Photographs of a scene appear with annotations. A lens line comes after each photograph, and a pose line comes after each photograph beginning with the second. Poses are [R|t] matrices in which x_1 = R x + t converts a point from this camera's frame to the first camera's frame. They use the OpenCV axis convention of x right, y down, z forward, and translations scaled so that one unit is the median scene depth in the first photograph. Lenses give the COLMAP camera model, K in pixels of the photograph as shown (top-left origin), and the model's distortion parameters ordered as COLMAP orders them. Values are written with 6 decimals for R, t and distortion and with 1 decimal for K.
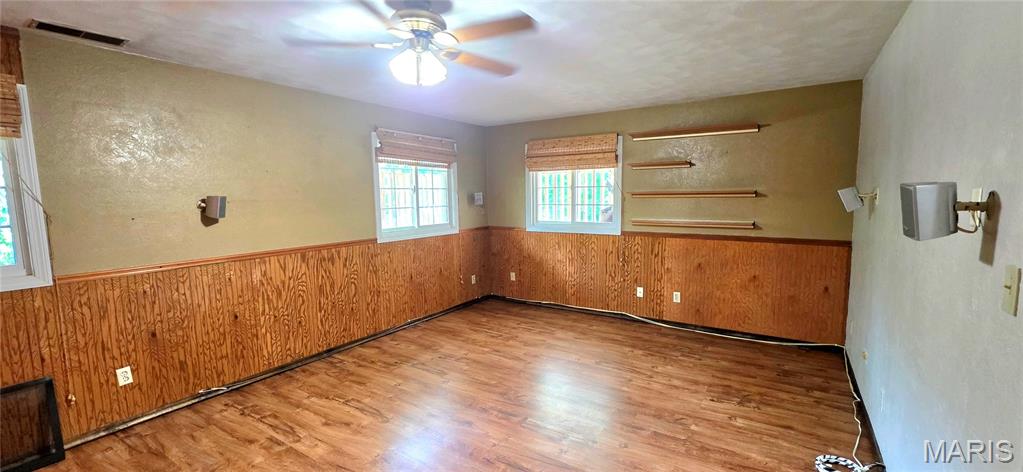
lens RADIAL K [[409.1, 0, 510.2], [0, 409.1, 238.1], [0, 0, 1]] dist [0.001321, 0.000165]
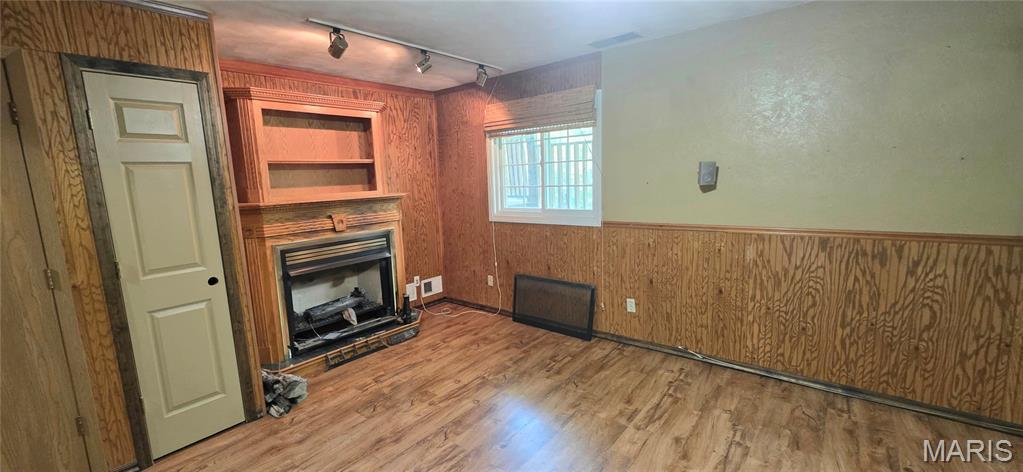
lens RADIAL K [[409.1, 0, 487.2], [0, 409.1, 238.9], [0, 0, 1]] dist [0.001321, 0.000165]
pose [[-0.094015, 0.172417, -0.980527, 0.259485], [-0.061906, 0.981971, 0.178606, -0.055582], [0.993644, 0.077492, -0.081646, 0.508536]]
